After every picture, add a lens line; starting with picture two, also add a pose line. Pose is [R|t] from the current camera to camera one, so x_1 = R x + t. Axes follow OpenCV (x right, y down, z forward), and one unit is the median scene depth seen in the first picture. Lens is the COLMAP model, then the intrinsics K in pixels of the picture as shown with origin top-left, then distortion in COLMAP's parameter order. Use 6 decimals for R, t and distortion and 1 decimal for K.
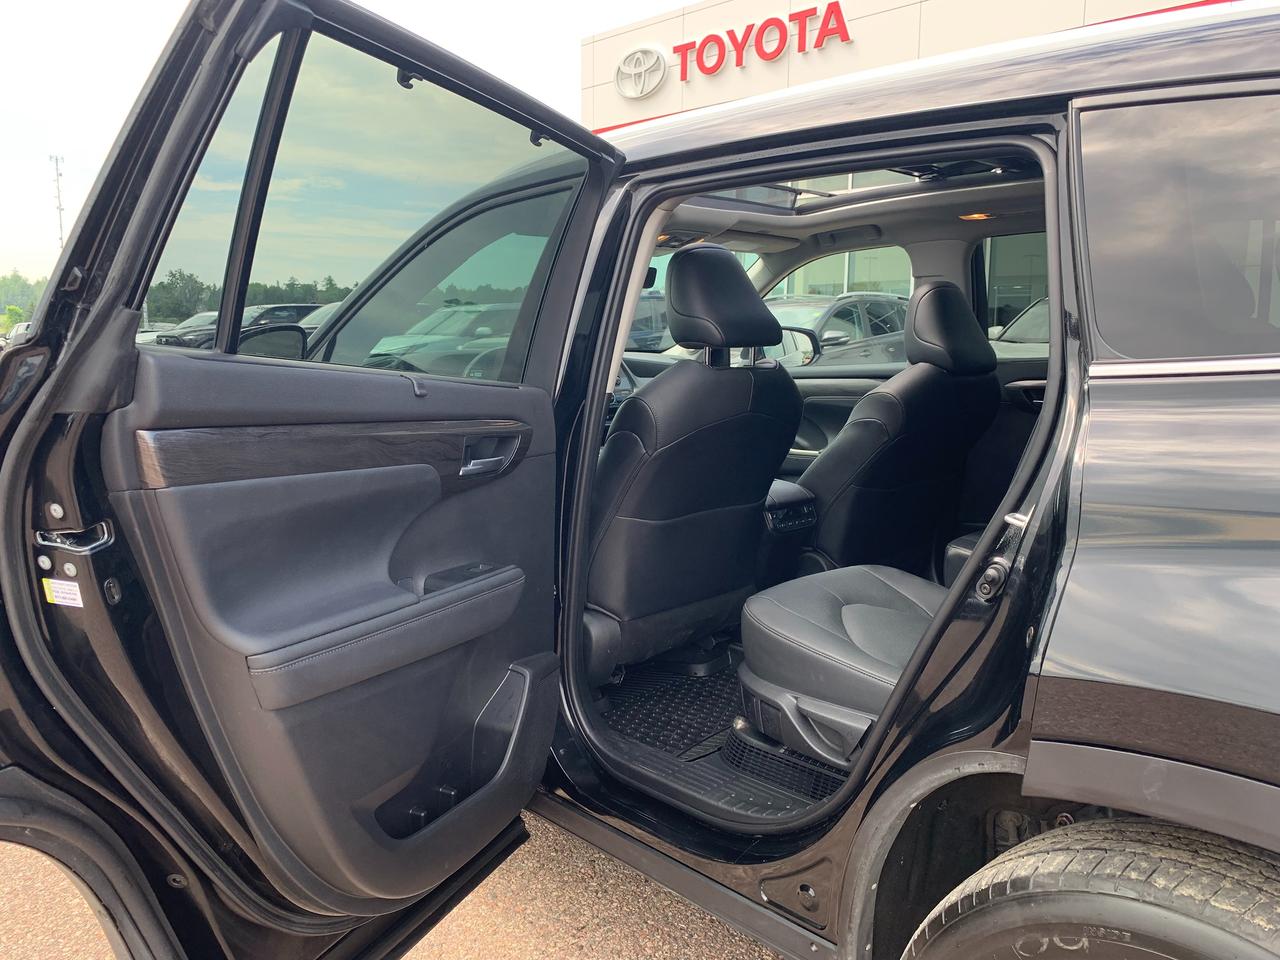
lens RADIAL K [[976.9, 0, 614.5], [0, 976.9, 474.0], [0, 0, 1]] dist [0.084644, -0.169887]
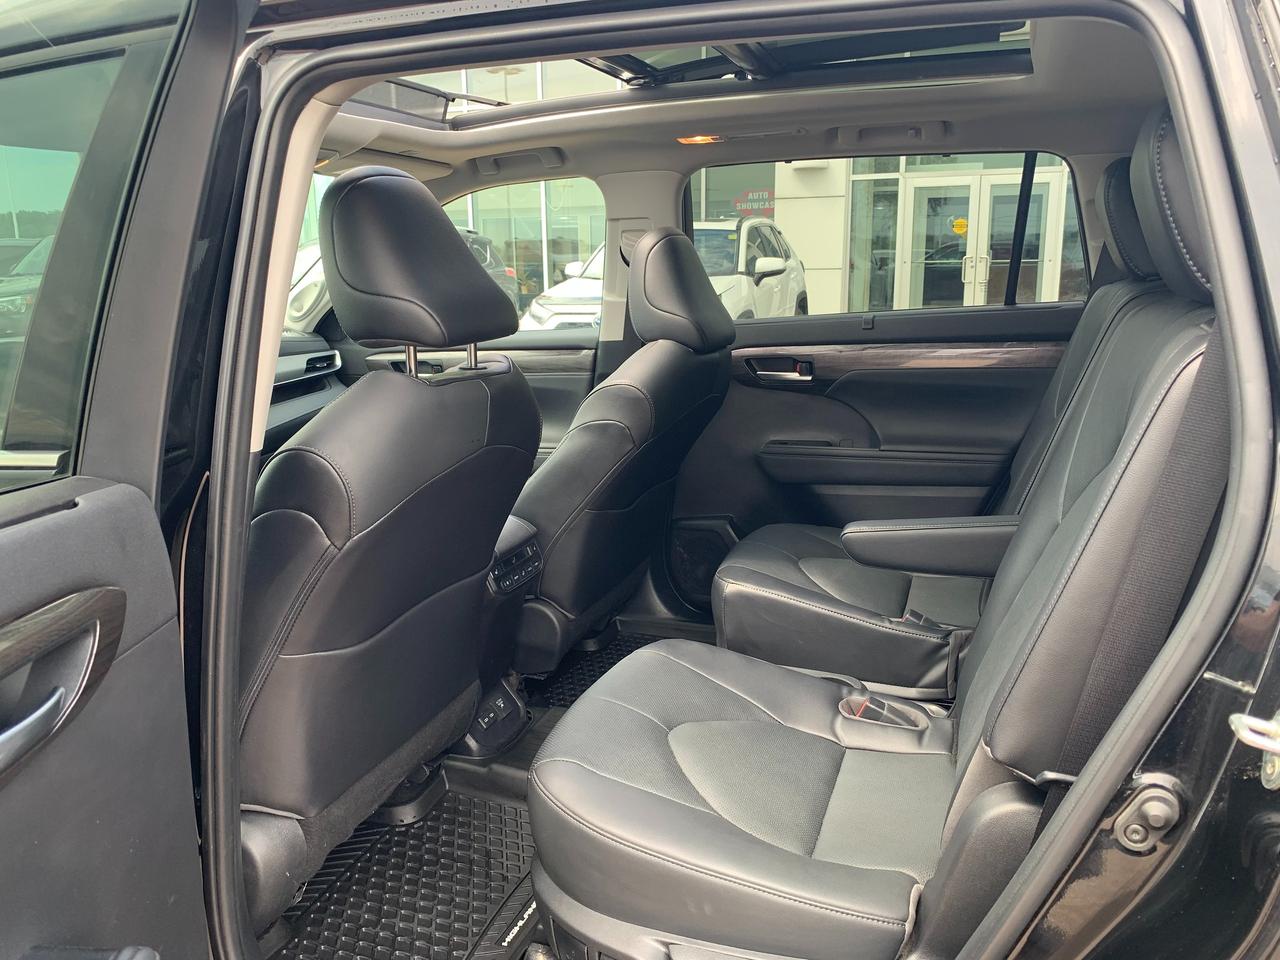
lens RADIAL K [[976.9, 0, 614.5], [0, 976.9, 474.0], [0, 0, 1]] dist [0.084644, -0.169887]
pose [[0.899904, -0.115990, 0.420380, -0.049088], [0.086897, 0.992342, 0.087784, -0.088683], [-0.427343, -0.042467, 0.903092, 0.381021]]
